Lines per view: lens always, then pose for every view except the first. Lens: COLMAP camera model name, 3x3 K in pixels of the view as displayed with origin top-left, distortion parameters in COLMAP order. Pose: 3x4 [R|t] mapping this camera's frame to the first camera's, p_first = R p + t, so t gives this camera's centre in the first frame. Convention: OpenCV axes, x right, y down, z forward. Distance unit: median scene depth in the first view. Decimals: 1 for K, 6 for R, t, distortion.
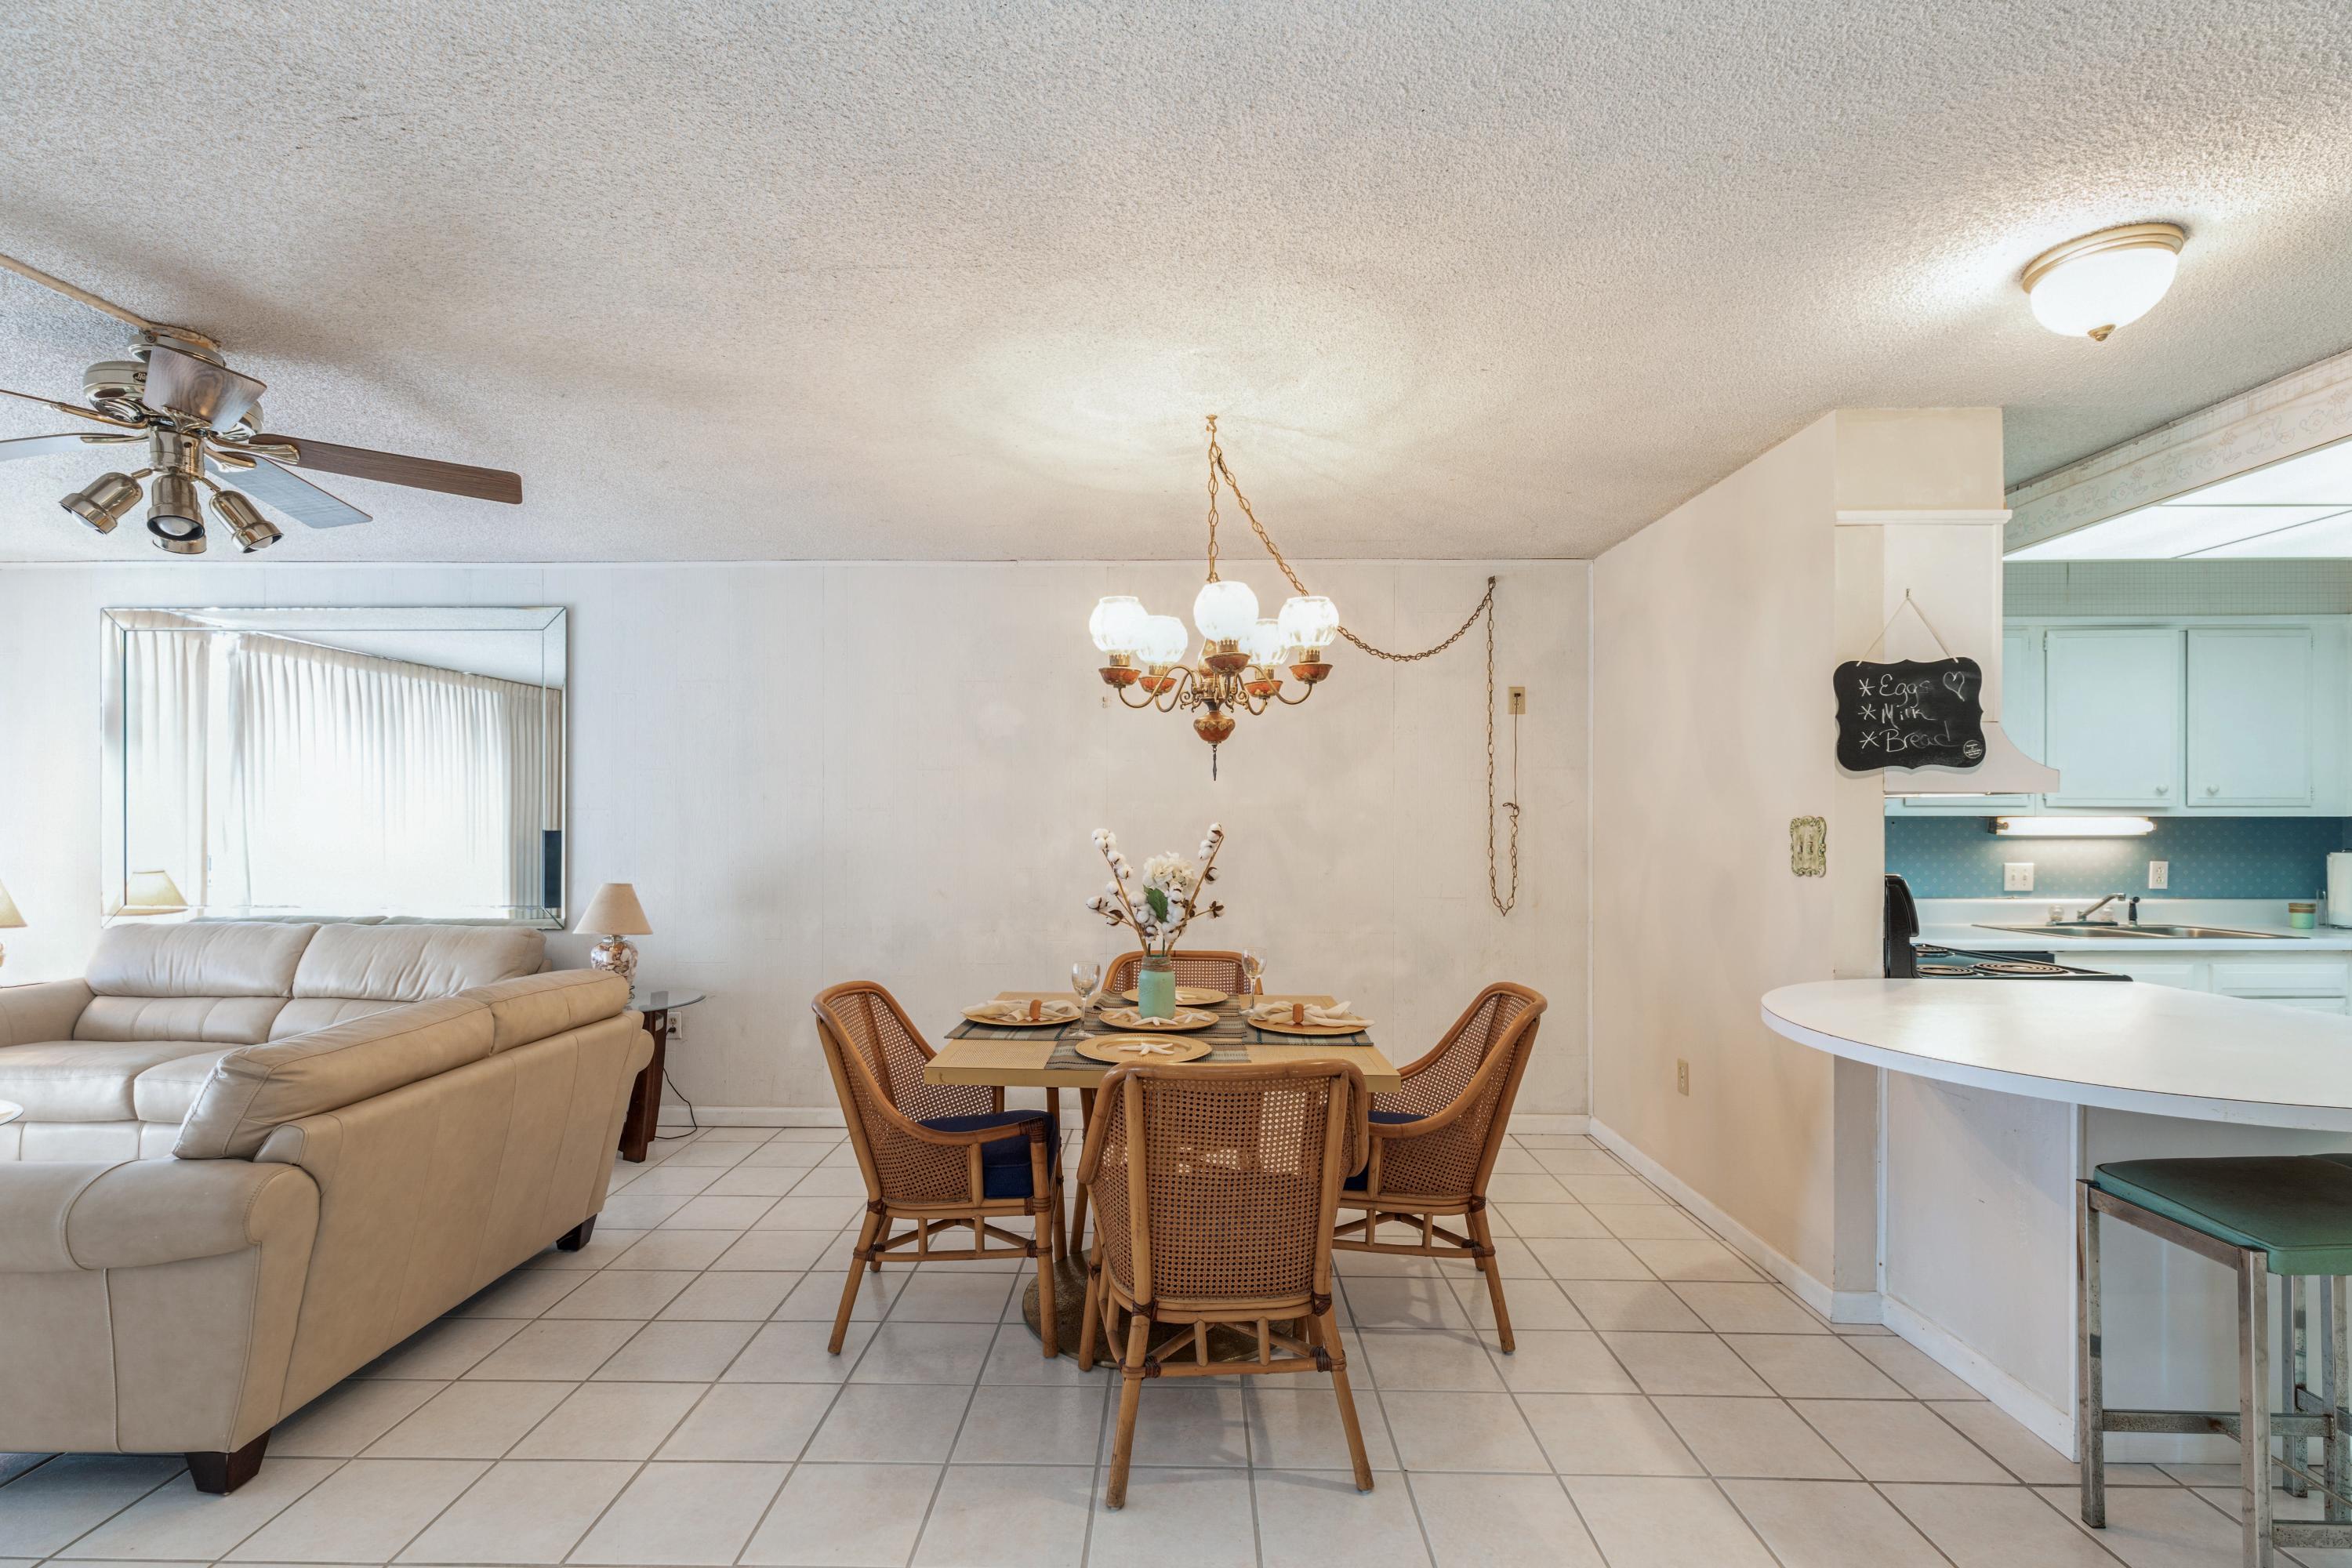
lens RADIAL K [[1057.0, 0, 1161.9], [0, 1057.0, 820.4], [0, 0, 1]] dist [0.001587, -0.000369]
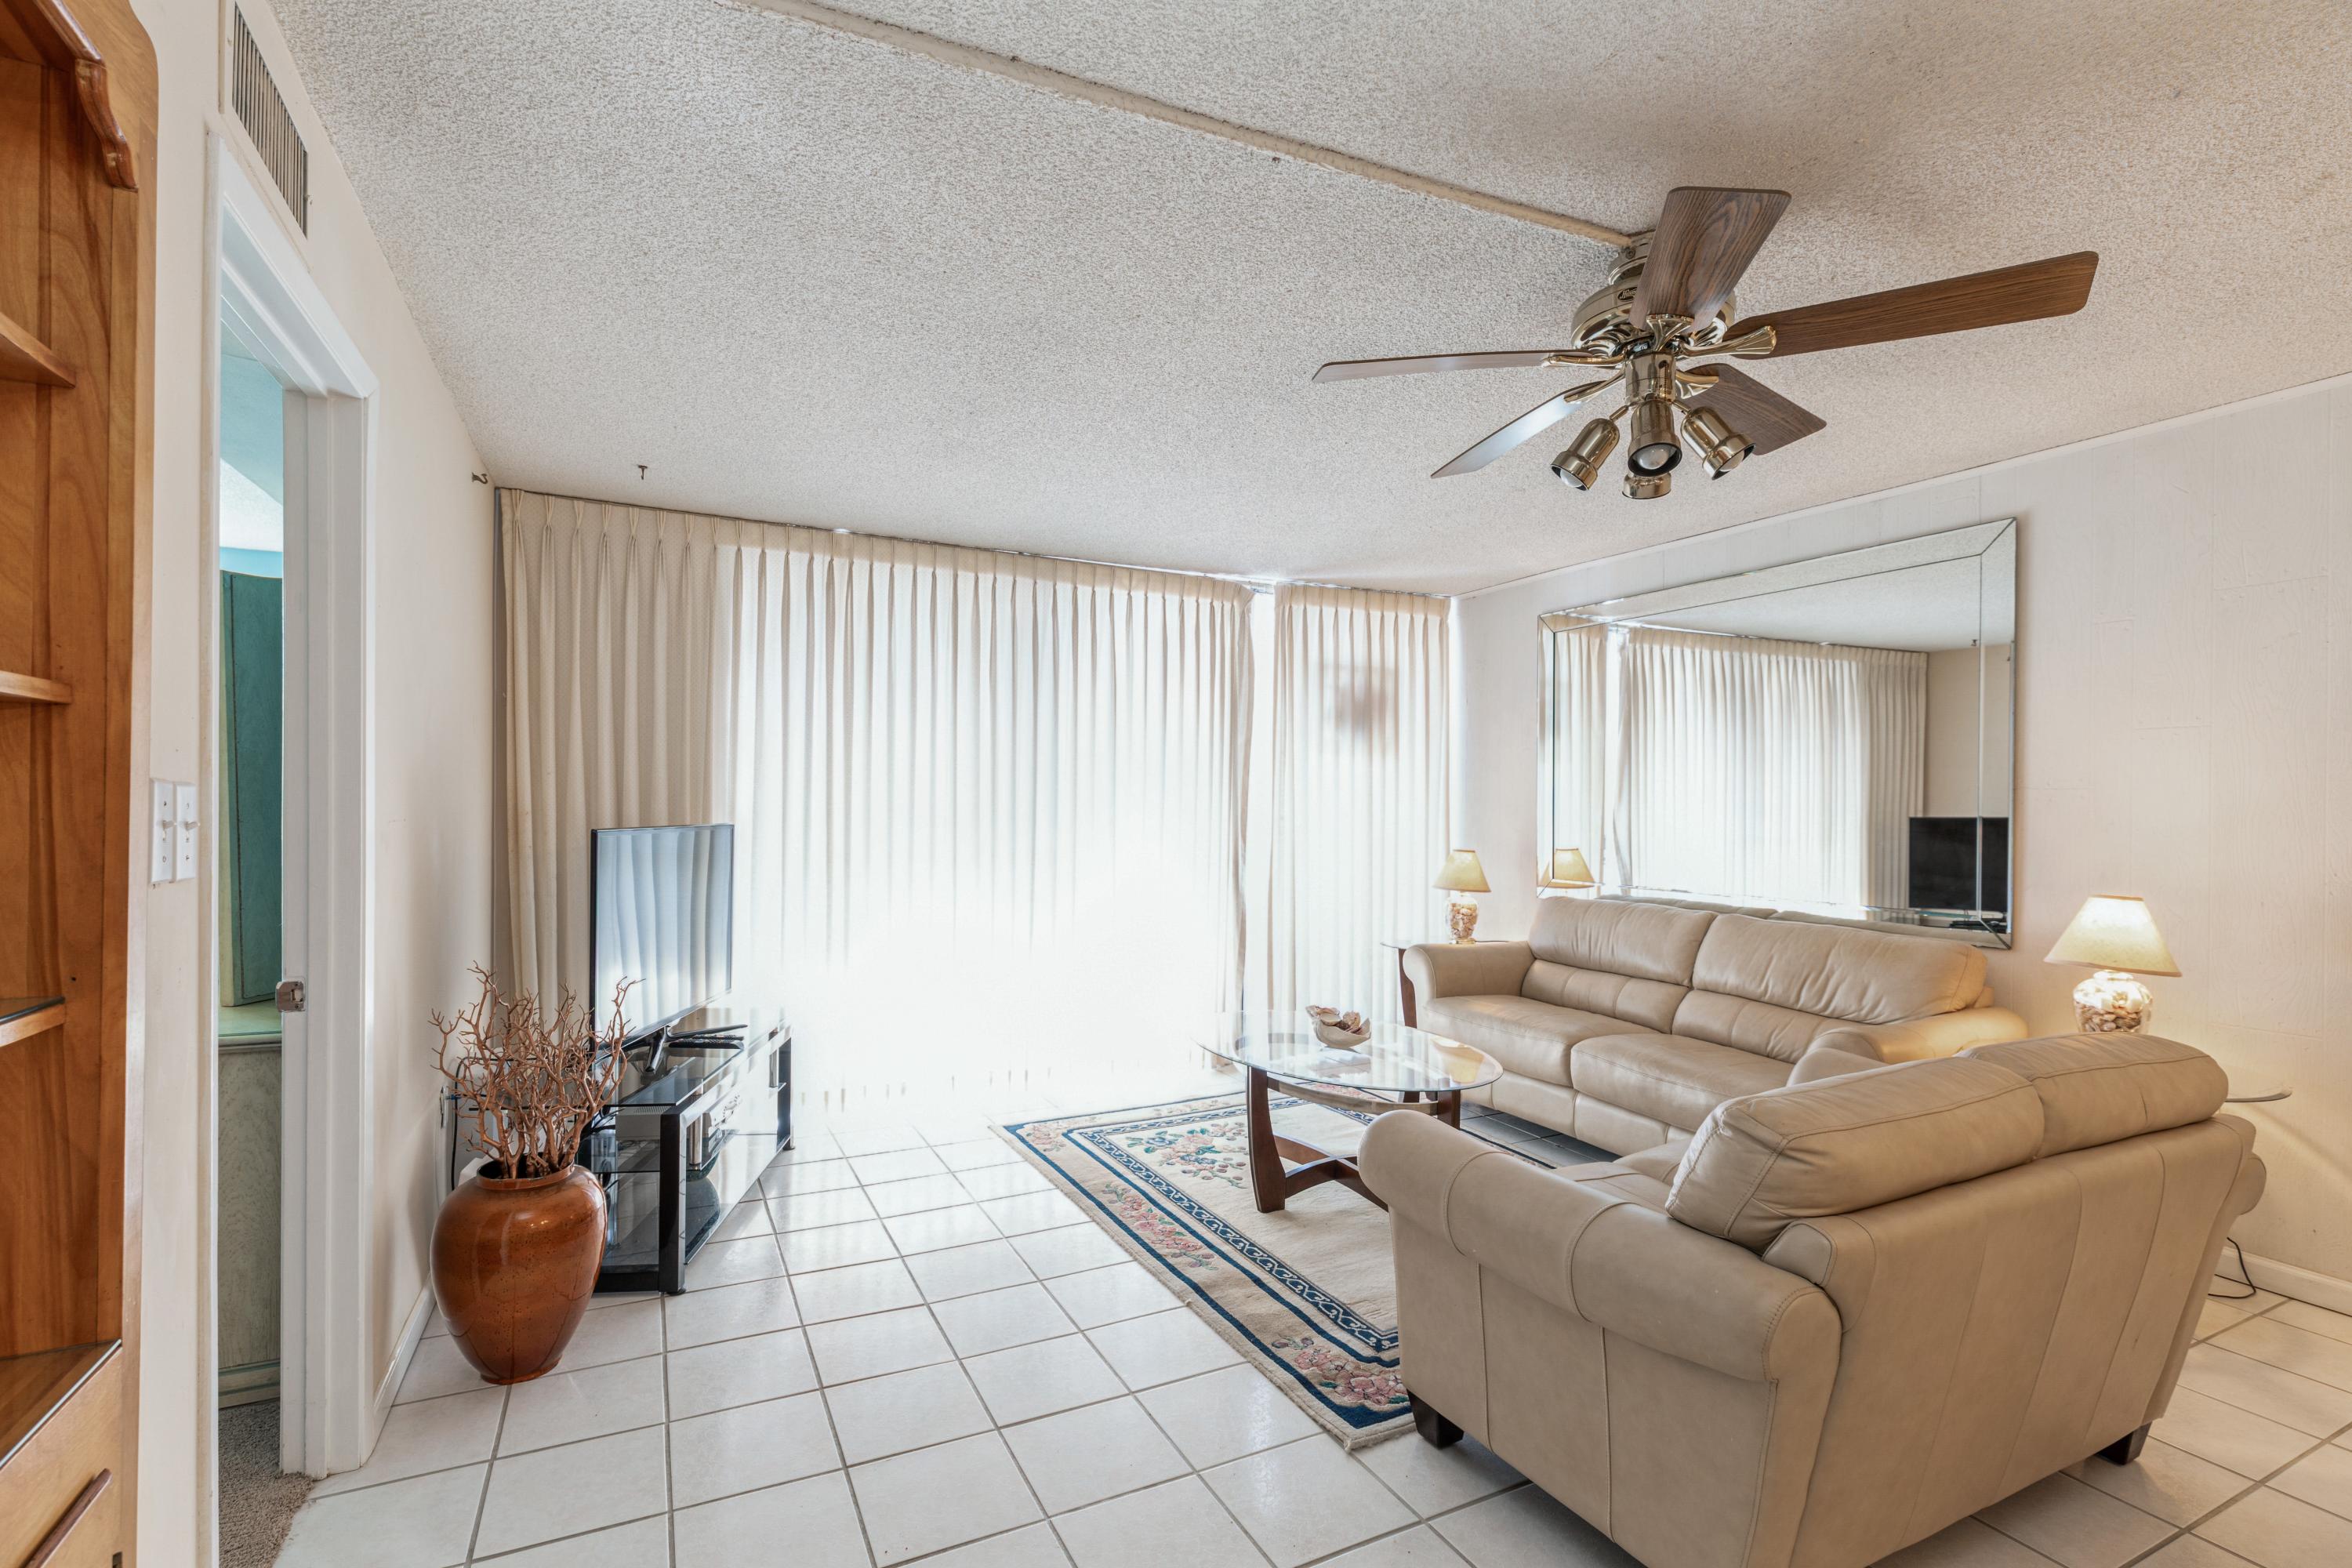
lens RADIAL K [[1073.0, 0, 1179.8], [0, 1073.0, 805.1], [0, 0, 1]] dist [0.001991, 0.000023]
pose [[0.468283, 0.003296, -0.883572, -0.275489], [-0.004183, 0.999990, 0.001513, 0.003573], [0.883569, 0.002987, 0.468292, 0.203816]]
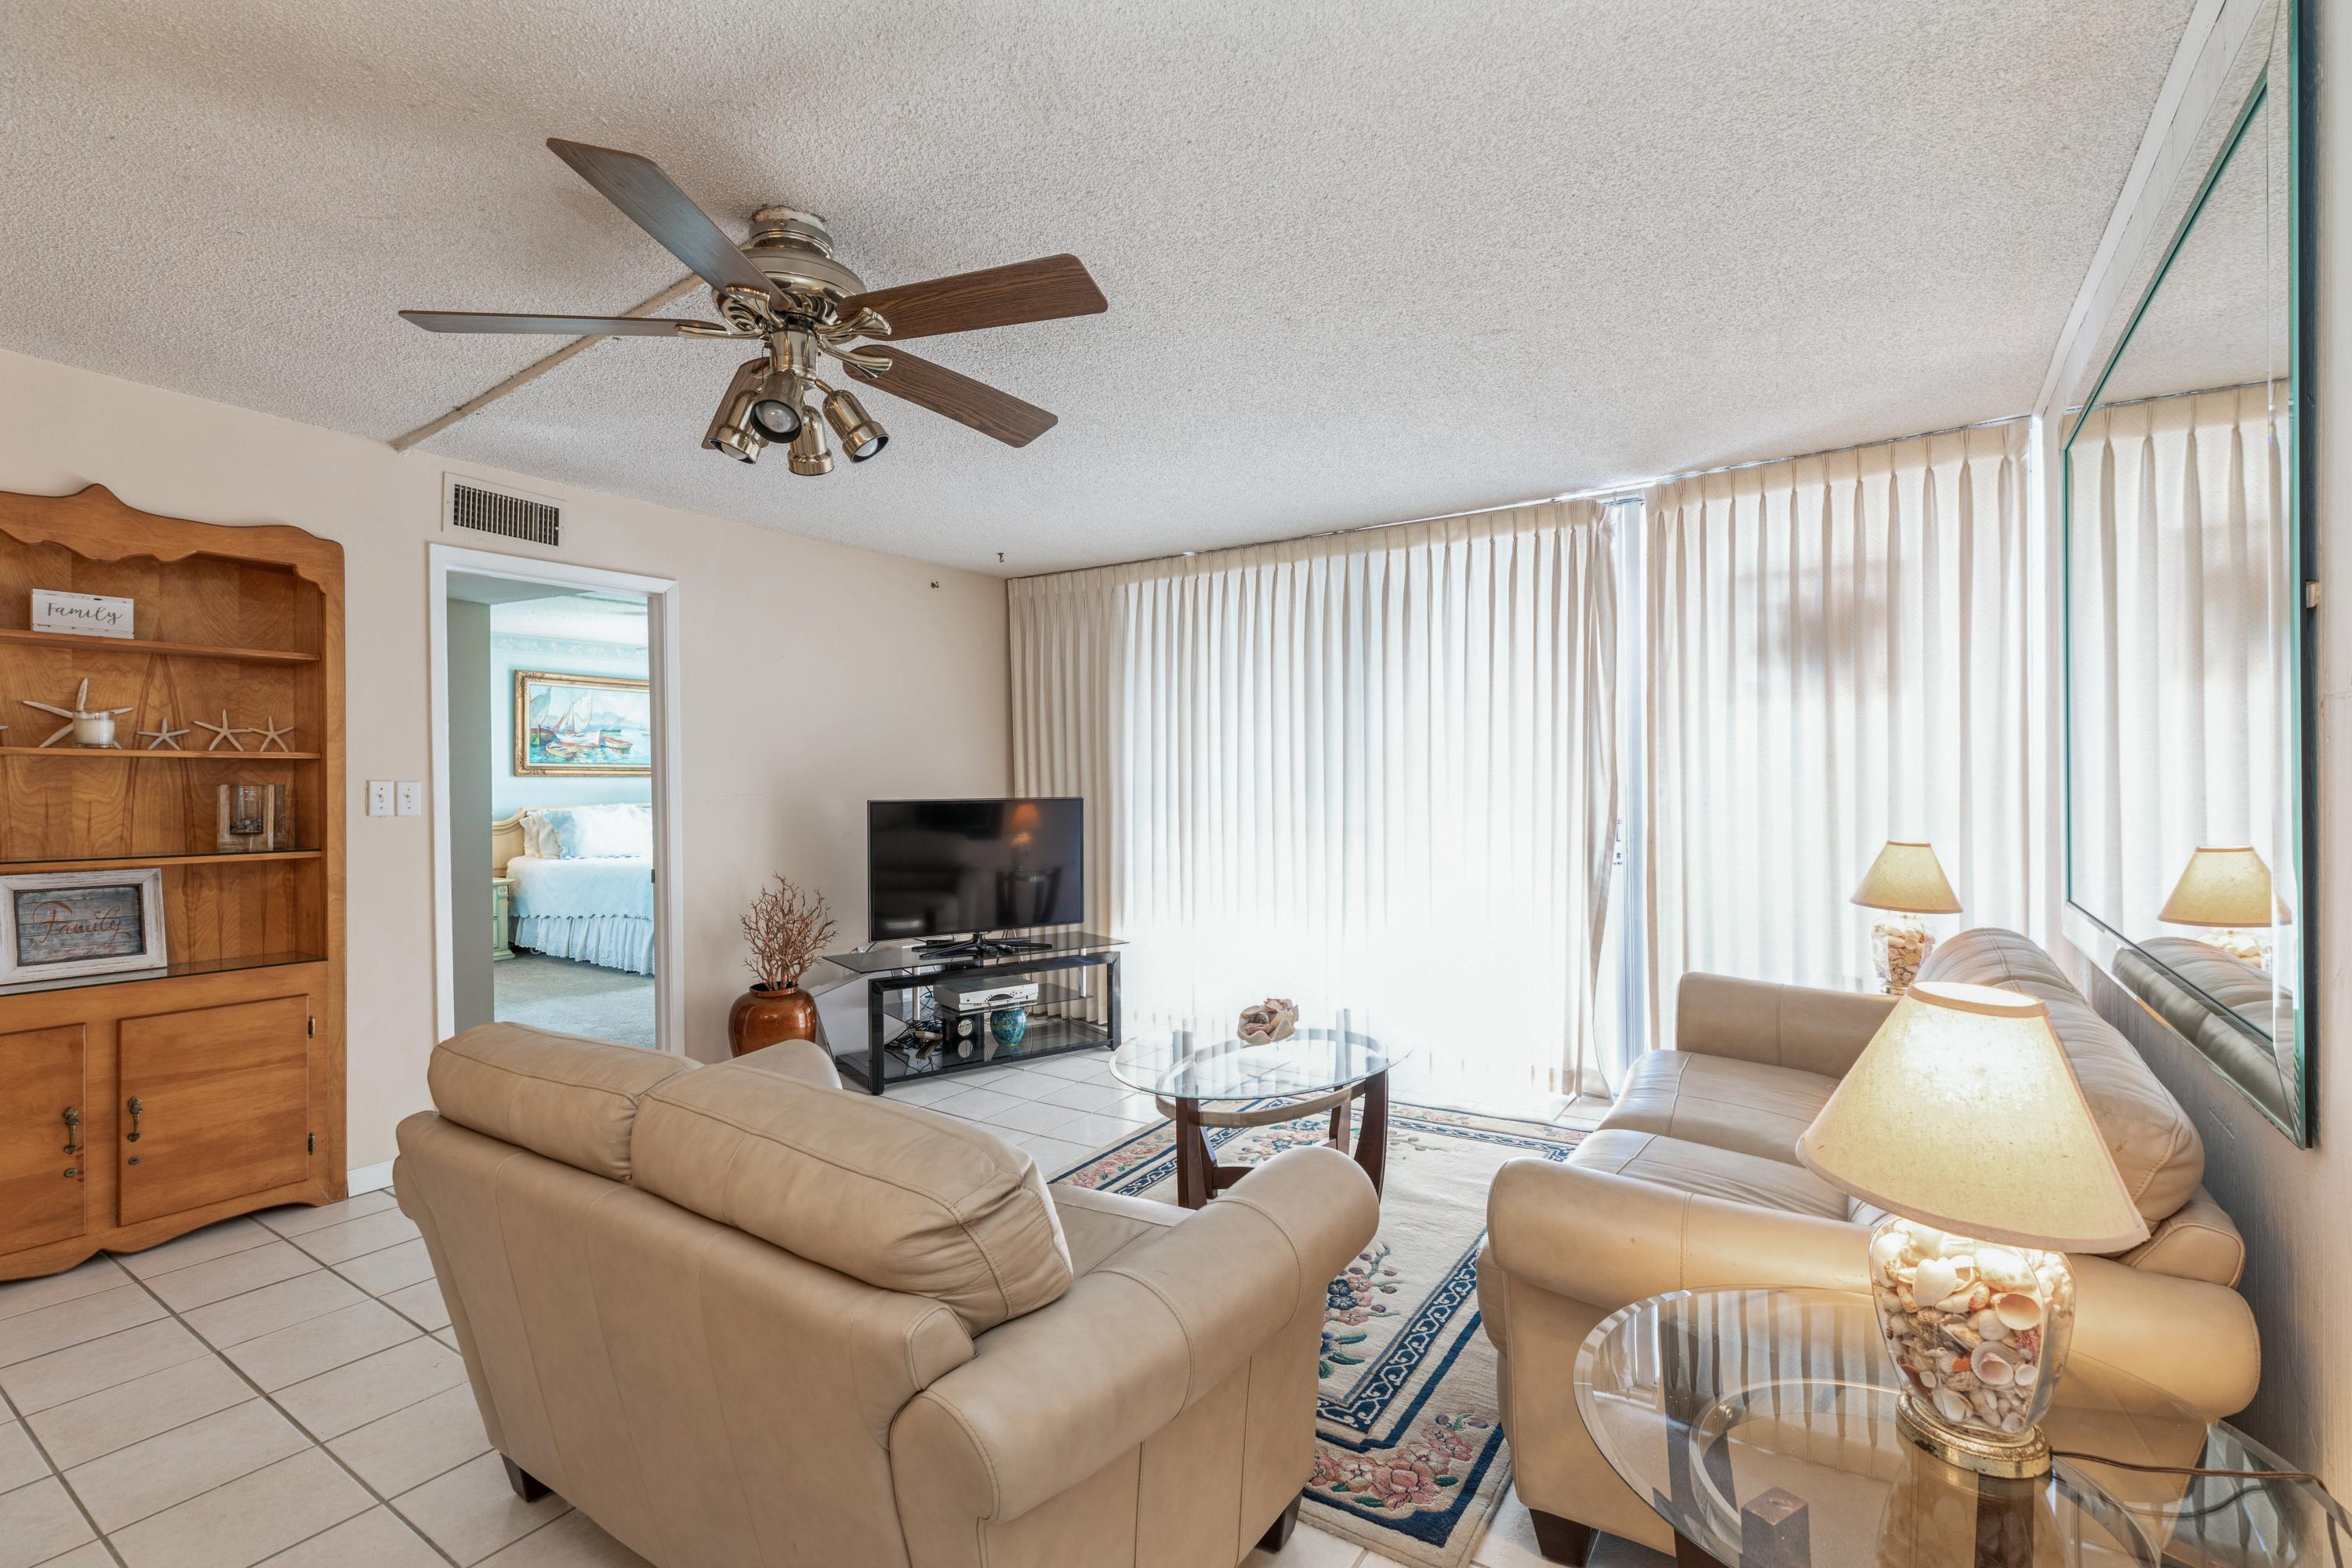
lens RADIAL K [[1064.0, 0, 1166.2], [0, 1064.0, 785.6], [0, 0, 1]] dist [0.002540, -0.000198]
pose [[-0.542564, 0.008353, -0.839973, -0.300402], [0.010744, 0.999938, 0.003003, 0.008790], [0.839946, -0.007395, -0.542620, 1.481266]]
